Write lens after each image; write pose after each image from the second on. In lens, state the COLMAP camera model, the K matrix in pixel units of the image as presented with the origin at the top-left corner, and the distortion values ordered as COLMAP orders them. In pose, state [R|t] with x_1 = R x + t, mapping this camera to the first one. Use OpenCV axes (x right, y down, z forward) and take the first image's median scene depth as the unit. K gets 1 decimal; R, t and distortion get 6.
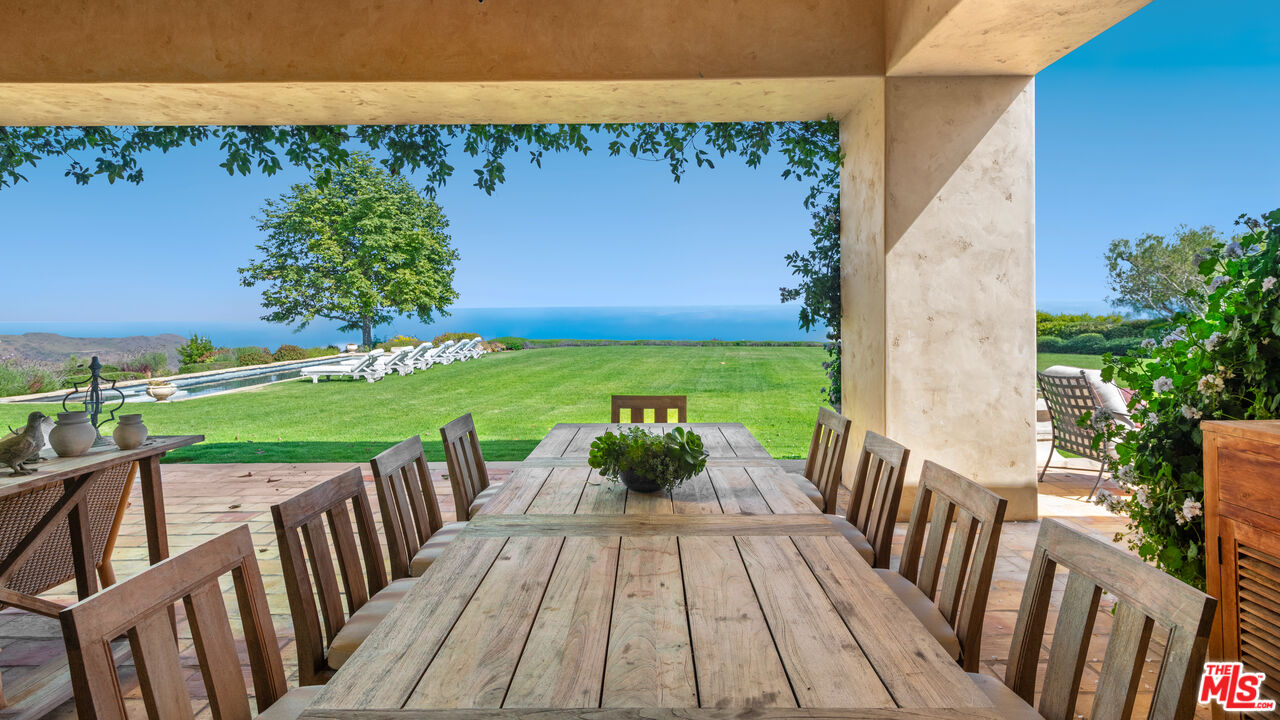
lens RADIAL K [[685.6, 0, 642.1], [0, 685.6, 316.3], [0, 0, 1]] dist [0.016063, -0.006849]
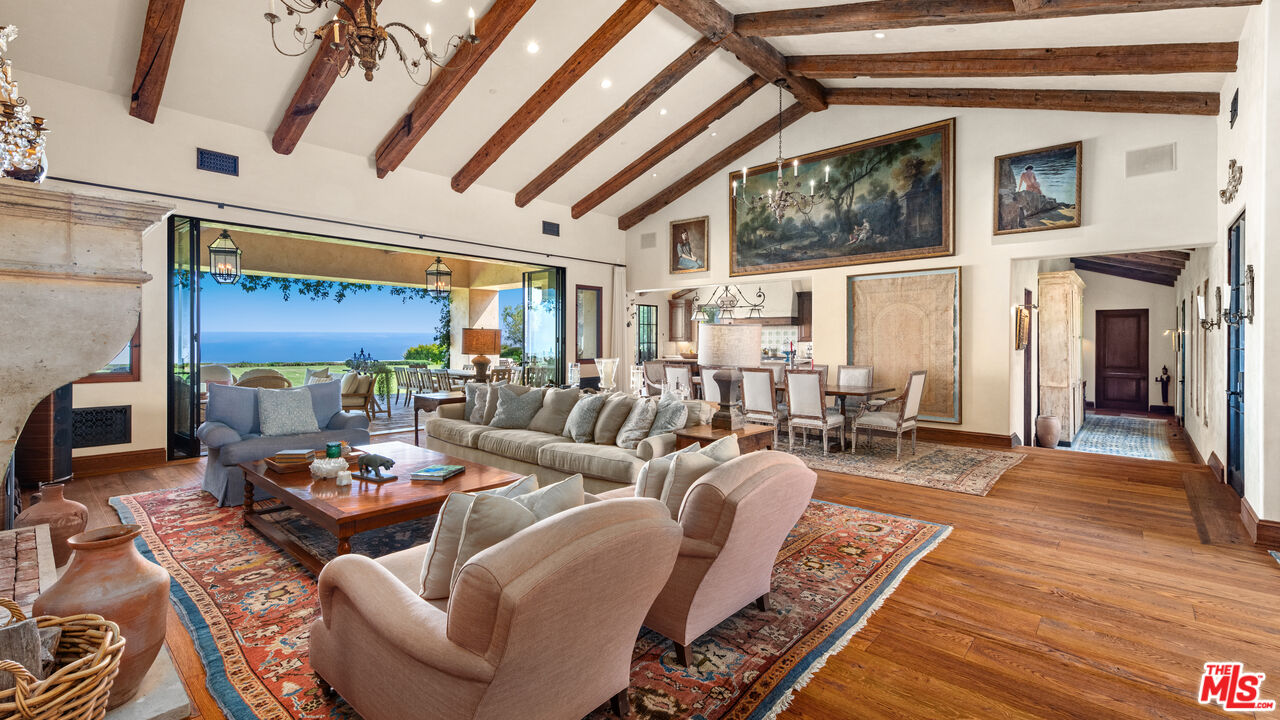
lens RADIAL K [[570.7, 0, 636.4], [0, 570.7, 337.4], [0, 0, 1]] dist [0.017817, -0.001996]
pose [[0.671429, 0.014667, 0.740924, -1.242197], [-0.004109, 0.999862, -0.016069, 0.003843], [-0.741057, 0.007745, 0.671397, -1.687219]]
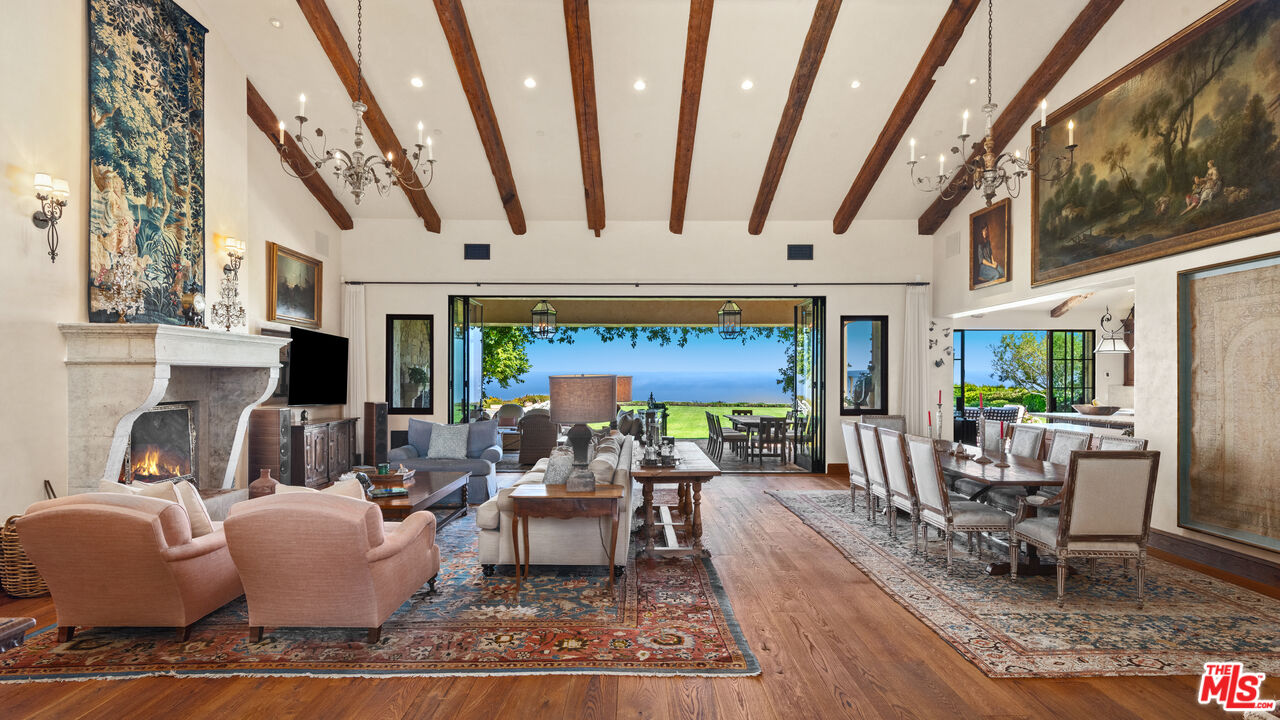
lens RADIAL K [[685.6, 0, 619.8], [0, 685.6, 372.4], [0, 0, 1]] dist [0.016063, -0.006849]
pose [[0.999599, 0.008994, -0.026838, -0.432040], [-0.009386, 0.999851, -0.014508, -0.021473], [0.026704, 0.014755, 0.999535, -2.150689]]
